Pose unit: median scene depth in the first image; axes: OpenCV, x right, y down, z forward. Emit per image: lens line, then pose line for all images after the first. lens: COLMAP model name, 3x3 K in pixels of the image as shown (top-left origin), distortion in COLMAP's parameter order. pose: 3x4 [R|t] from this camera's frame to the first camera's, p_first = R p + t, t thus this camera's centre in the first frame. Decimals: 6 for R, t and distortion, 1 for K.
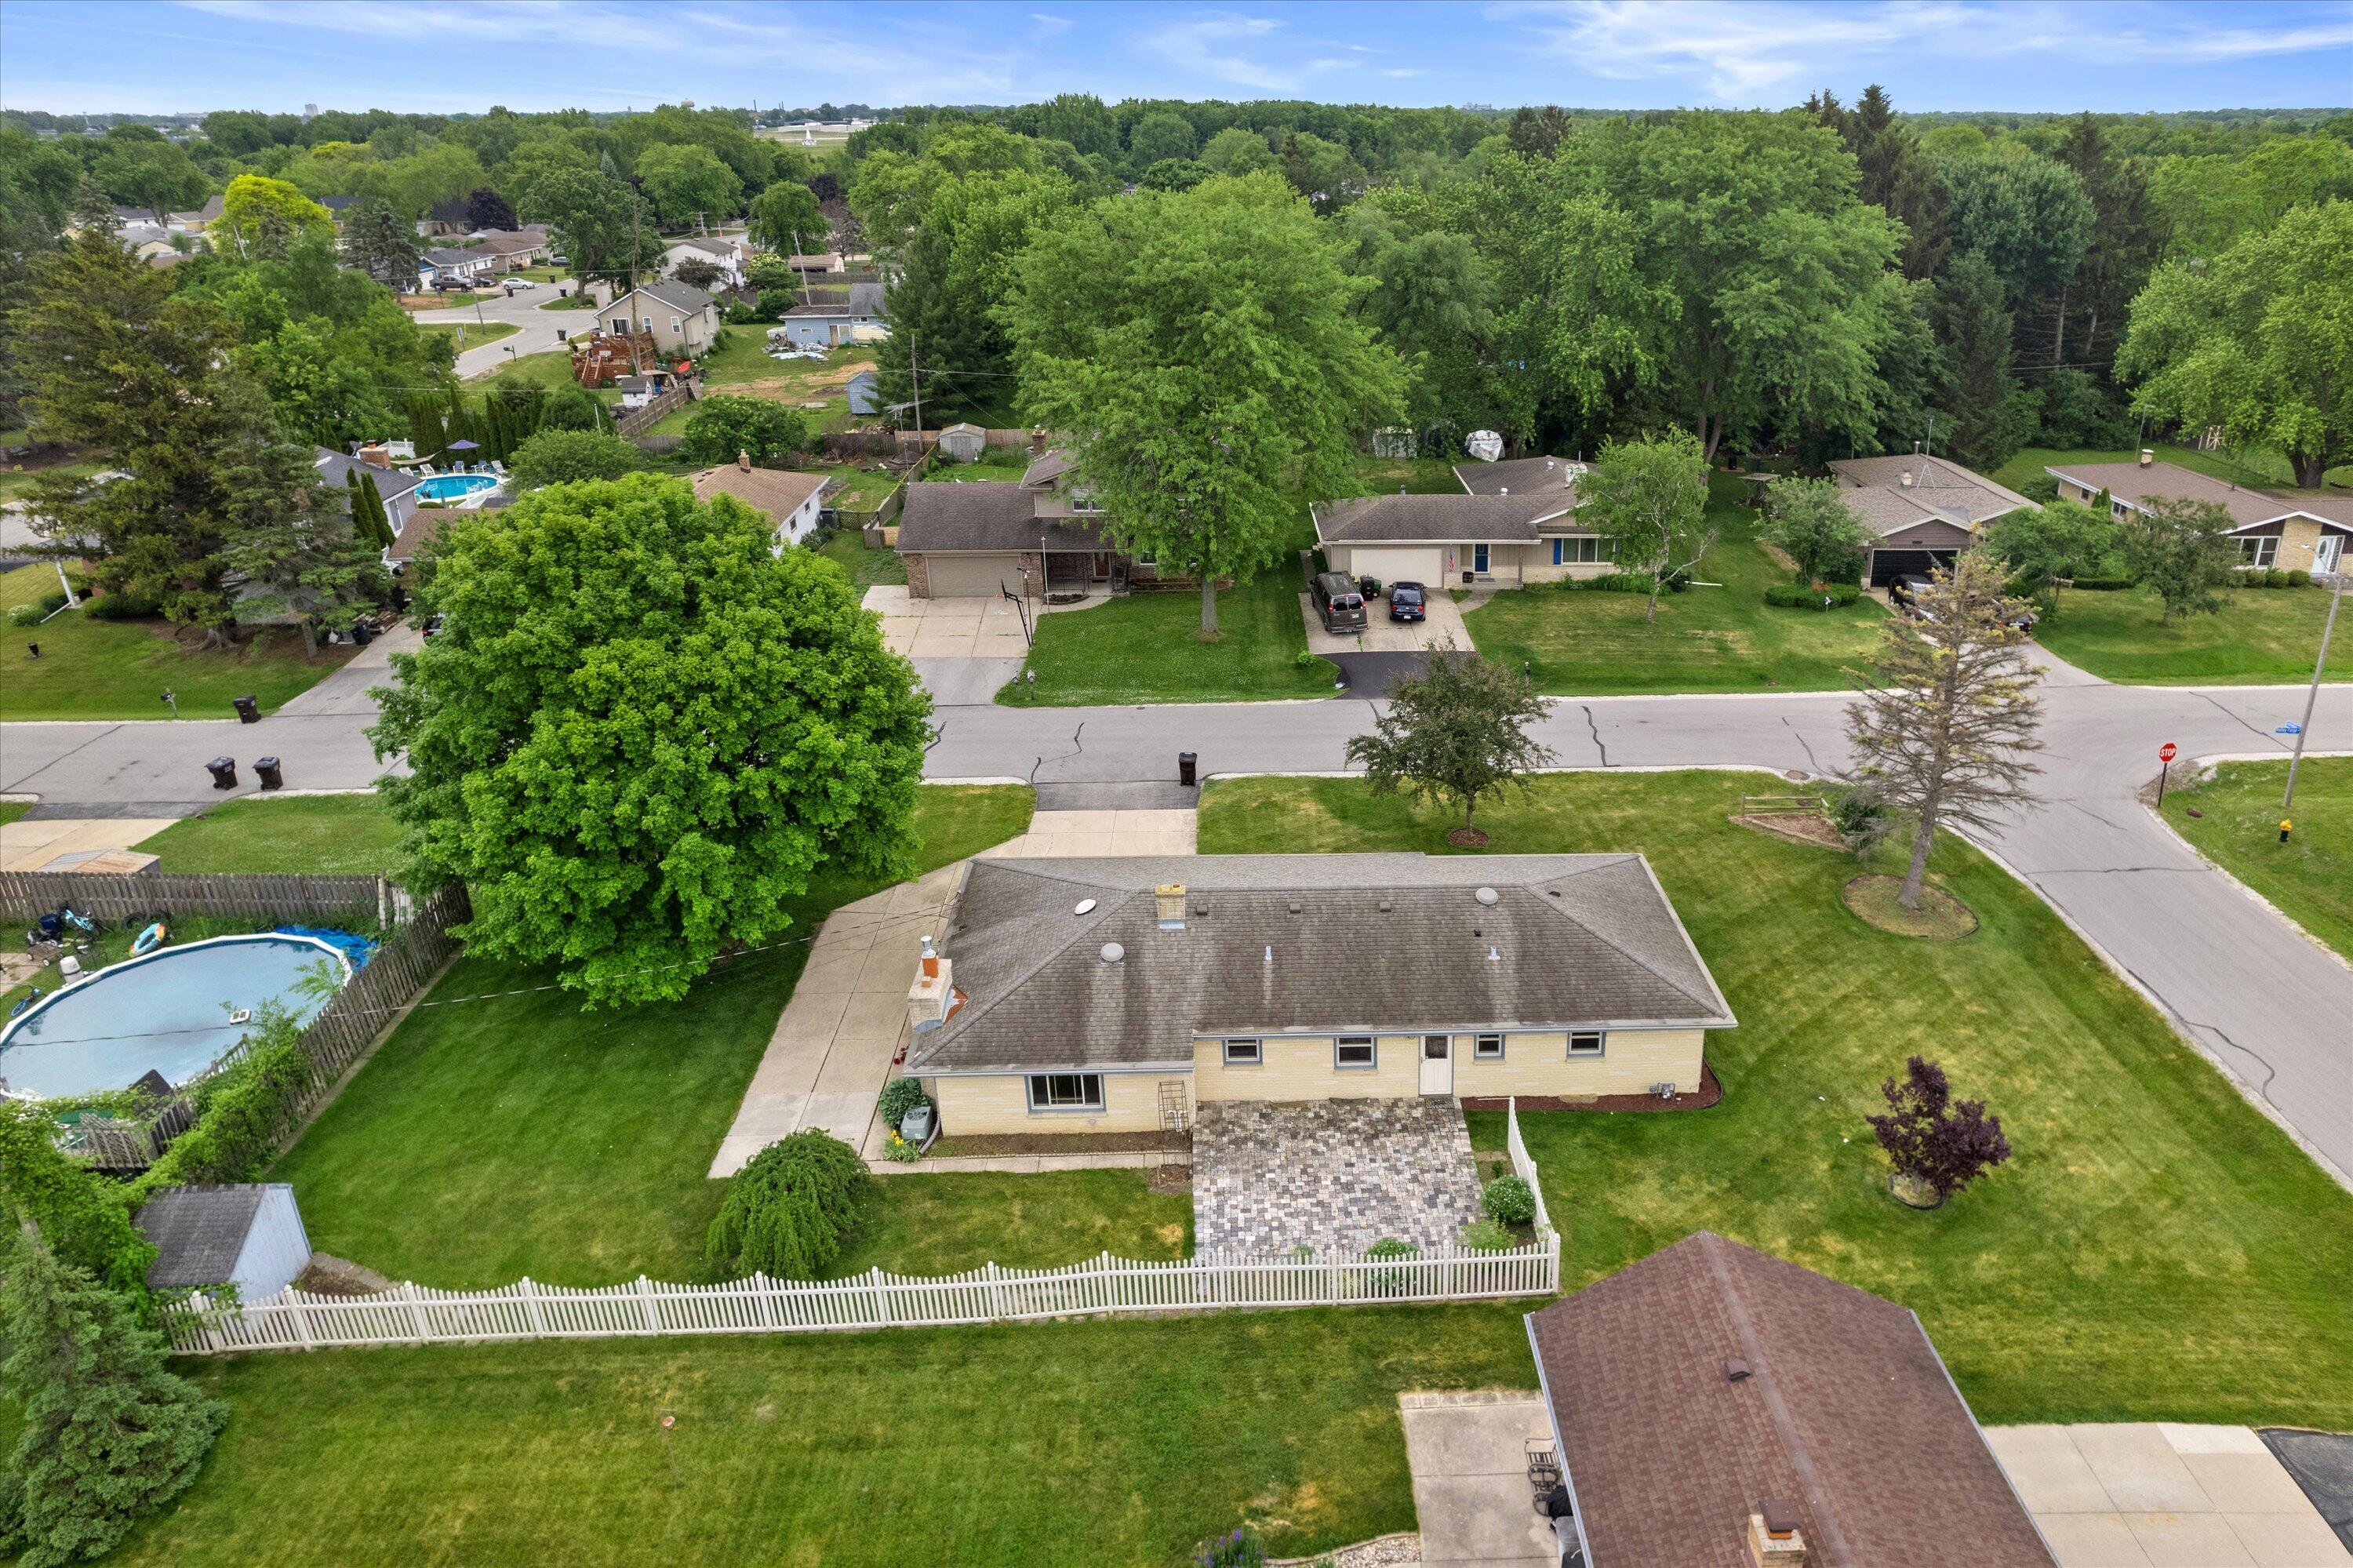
lens RADIAL K [[1619.9, 0, 1143.6], [0, 1619.9, 541.0], [0, 0, 1]] dist [-0.029734, 0.003128]
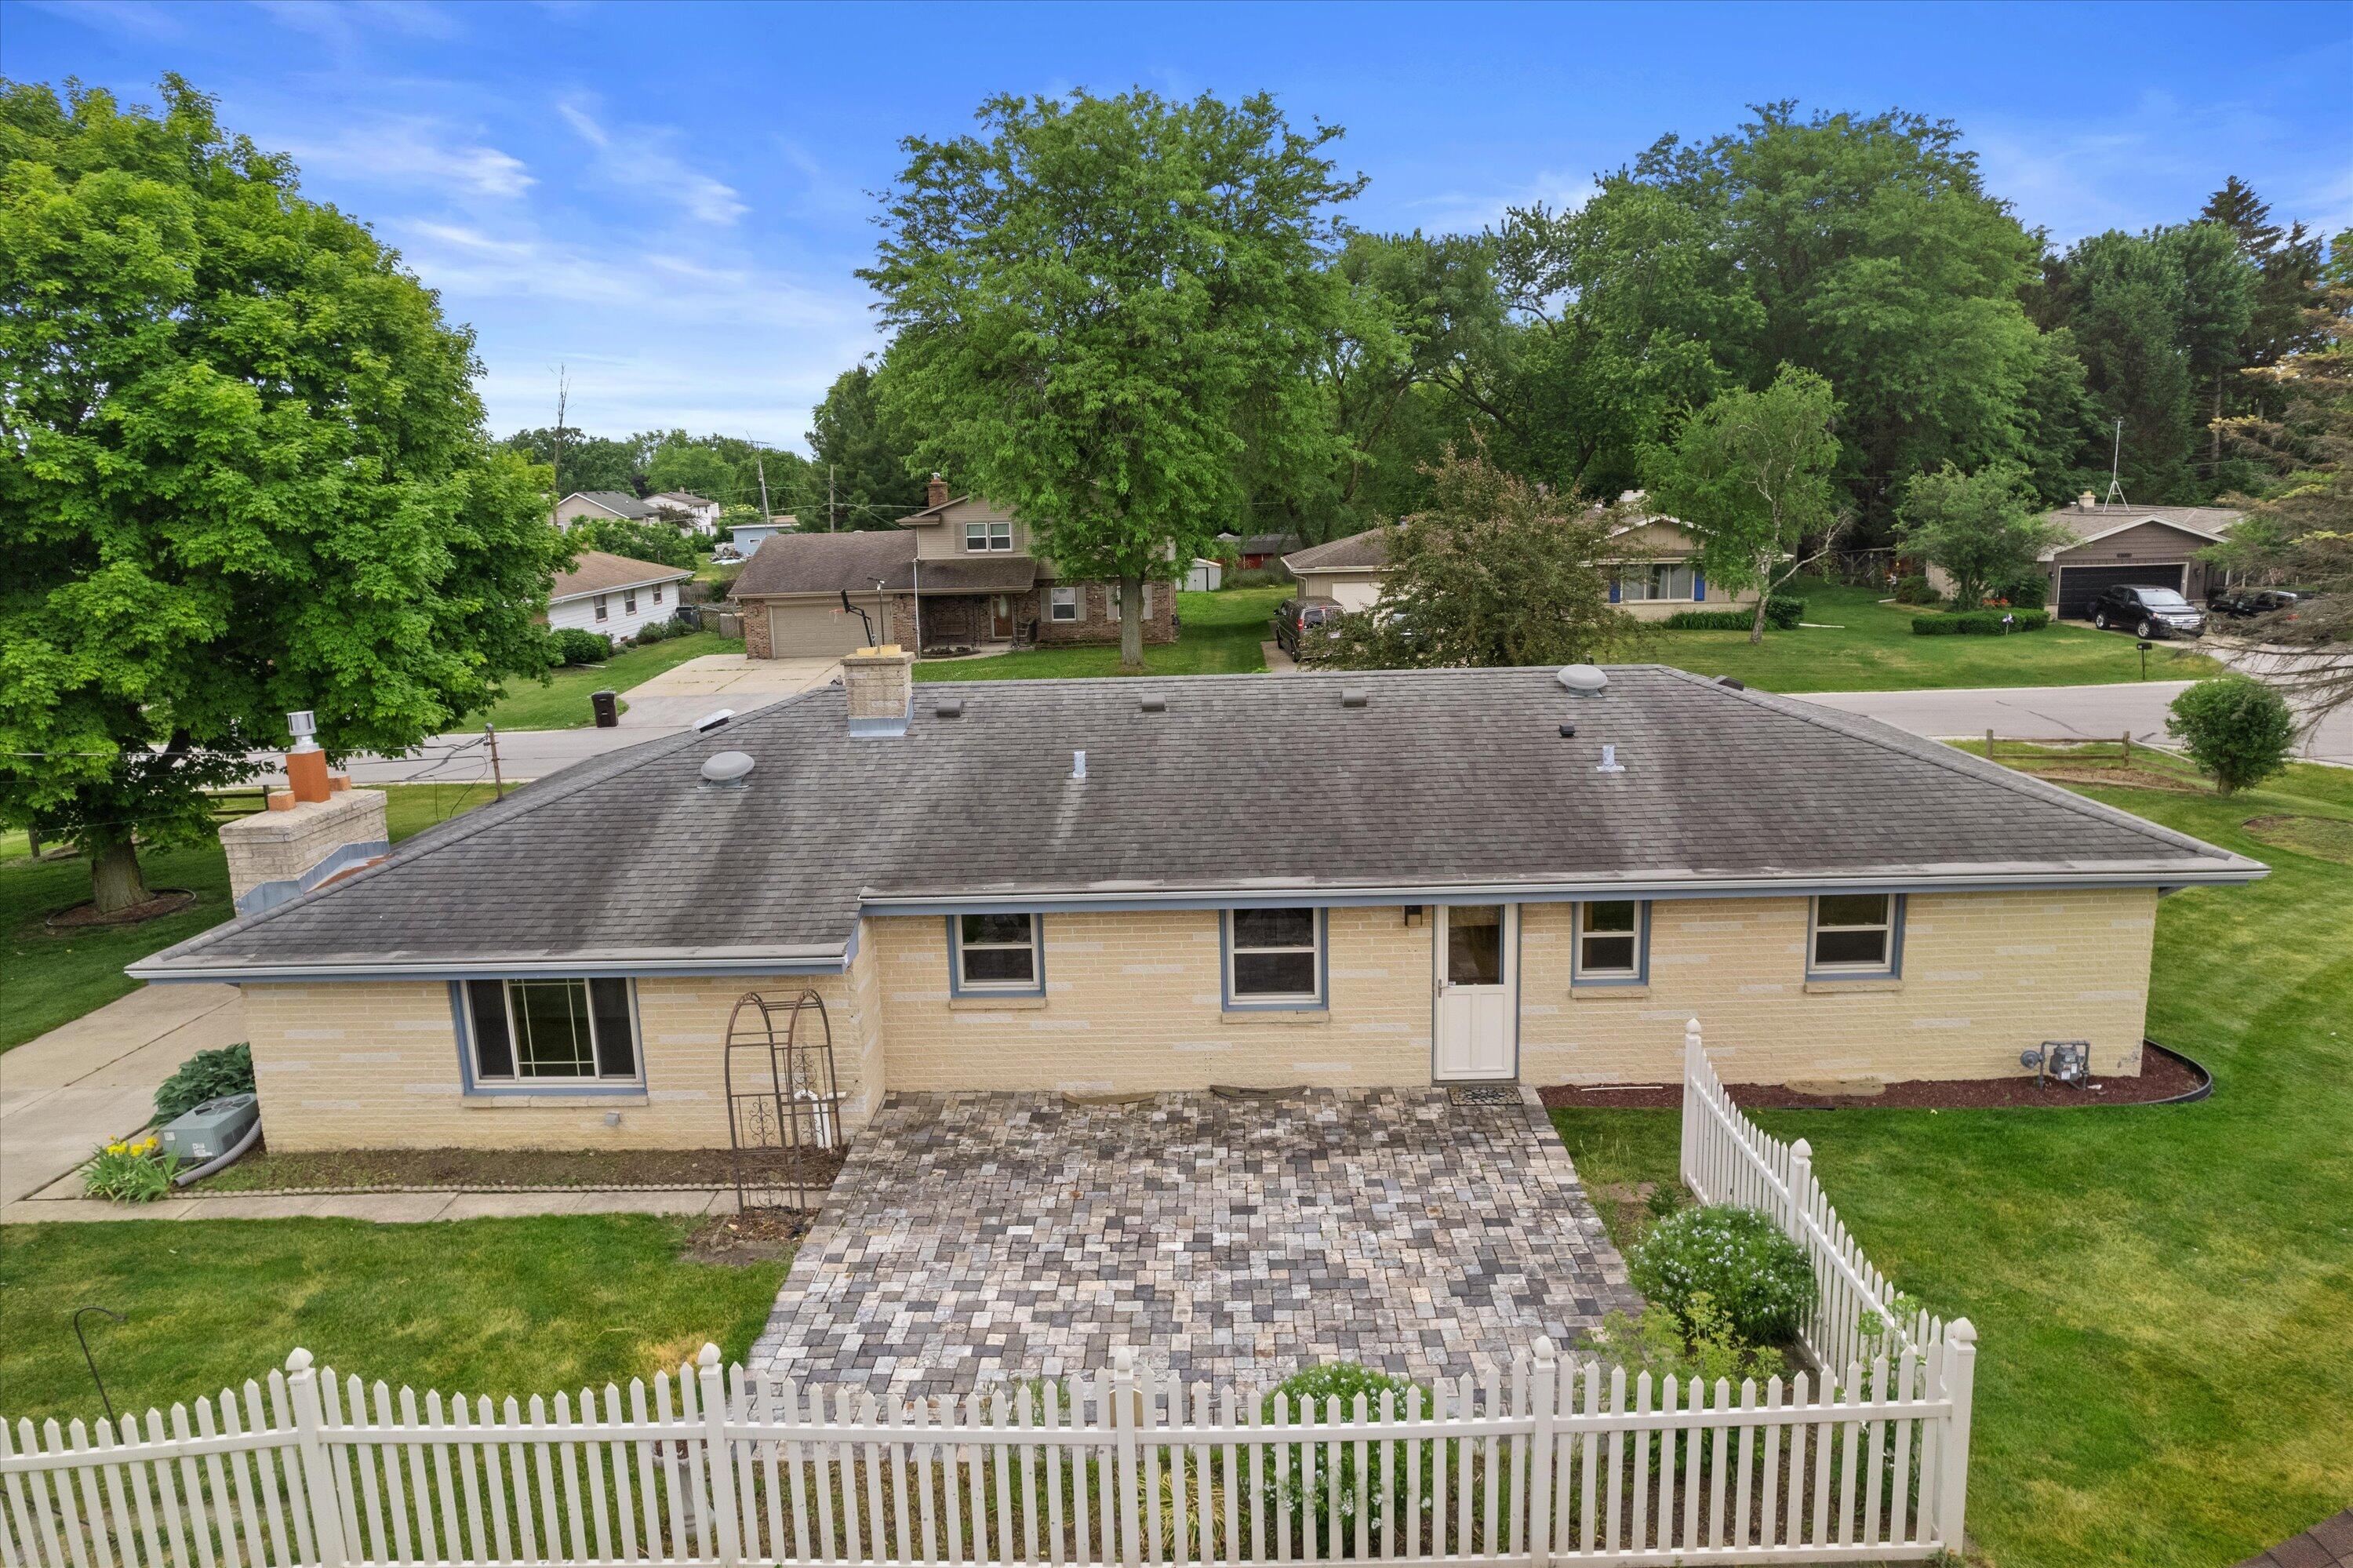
lens RADIAL K [[1544.0, 0, 1118.7], [0, 1544.0, 763.5], [0, 0, 1]] dist [-0.051964, 0.027876]
pose [[0.999520, 0.013926, -0.027671, 0.104522], [-0.016369, 0.995797, -0.090117, 0.308299], [0.026300, 0.090527, 0.995547, 0.625342]]
